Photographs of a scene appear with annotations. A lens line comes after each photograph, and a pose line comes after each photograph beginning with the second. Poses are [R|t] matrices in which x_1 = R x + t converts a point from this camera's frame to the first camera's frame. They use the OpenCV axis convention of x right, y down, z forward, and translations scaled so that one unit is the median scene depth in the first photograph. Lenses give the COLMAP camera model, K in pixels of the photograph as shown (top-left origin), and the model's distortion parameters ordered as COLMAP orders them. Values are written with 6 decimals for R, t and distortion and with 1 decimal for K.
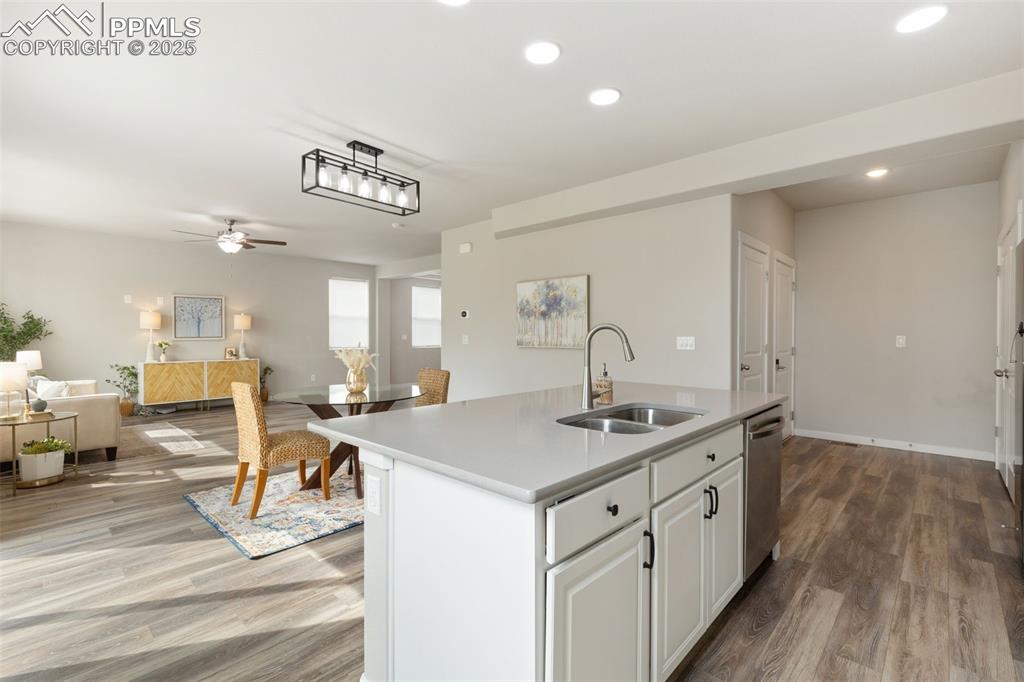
lens RADIAL K [[455.8, 0, 516.1], [0, 455.8, 339.7], [0, 0, 1]] dist [-0.000223, 0.000956]
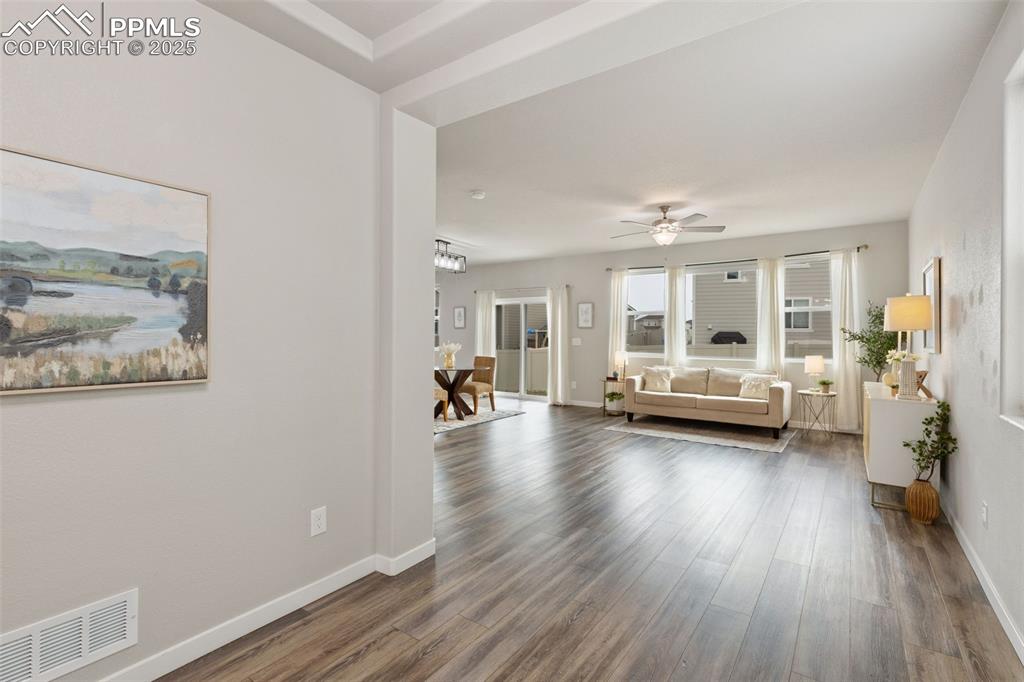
lens RADIAL K [[455.8, 0, 508.7], [0, 455.8, 337.0], [0, 0, 1]] dist [-0.000223, 0.000956]
pose [[-0.992065, -0.004921, -0.125627, -0.189543], [-0.007004, 0.999845, 0.016149, -0.021300], [0.125528, 0.016901, -0.991946, 1.531943]]
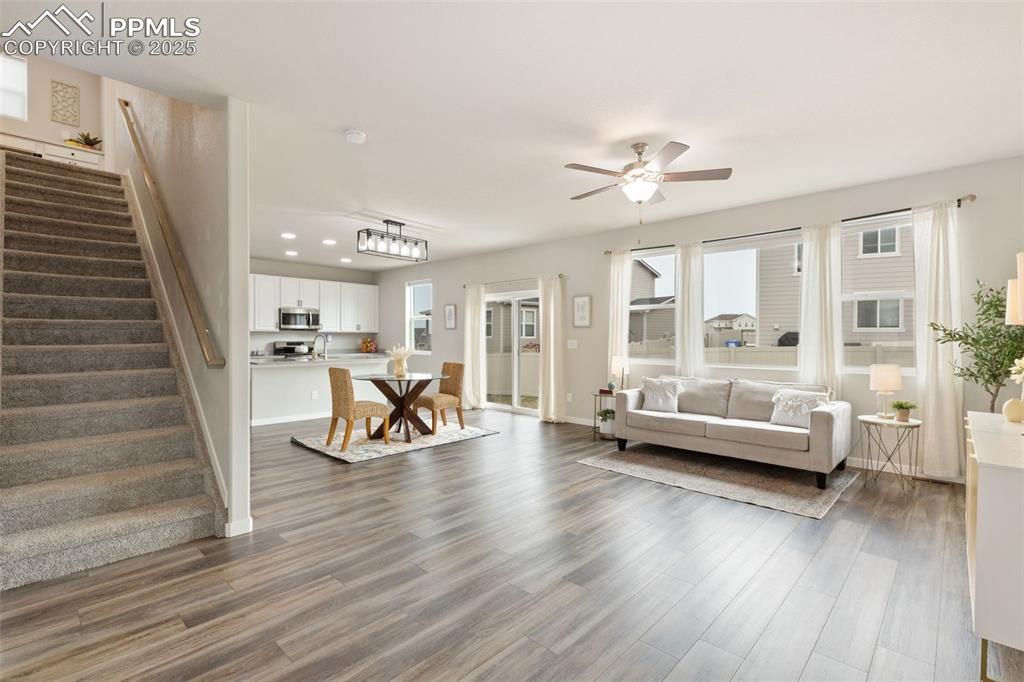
lens RADIAL K [[455.8, 0, 513.9], [0, 455.8, 342.7], [0, 0, 1]] dist [-0.000223, 0.000956]
pose [[-0.999999, -0.001072, -0.000306, -0.386883], [-0.001079, 0.999710, 0.024044, -0.017484], [0.000280, 0.024044, -0.999711, 1.339525]]
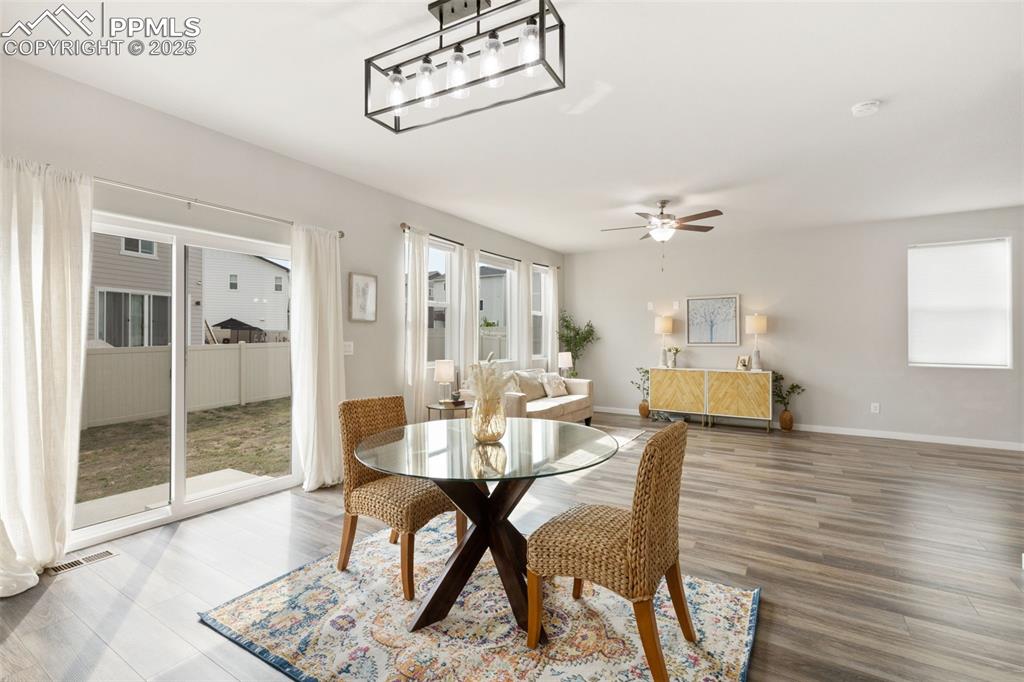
lens RADIAL K [[455.8, 0, 515.9], [0, 455.8, 337.2], [0, 0, 1]] dist [-0.000223, 0.000956]
pose [[0.189499, -0.003016, -0.981876, 0.114139], [-0.014664, 0.999875, -0.005901, -0.005832], [0.981771, 0.015517, 0.189431, 0.491947]]
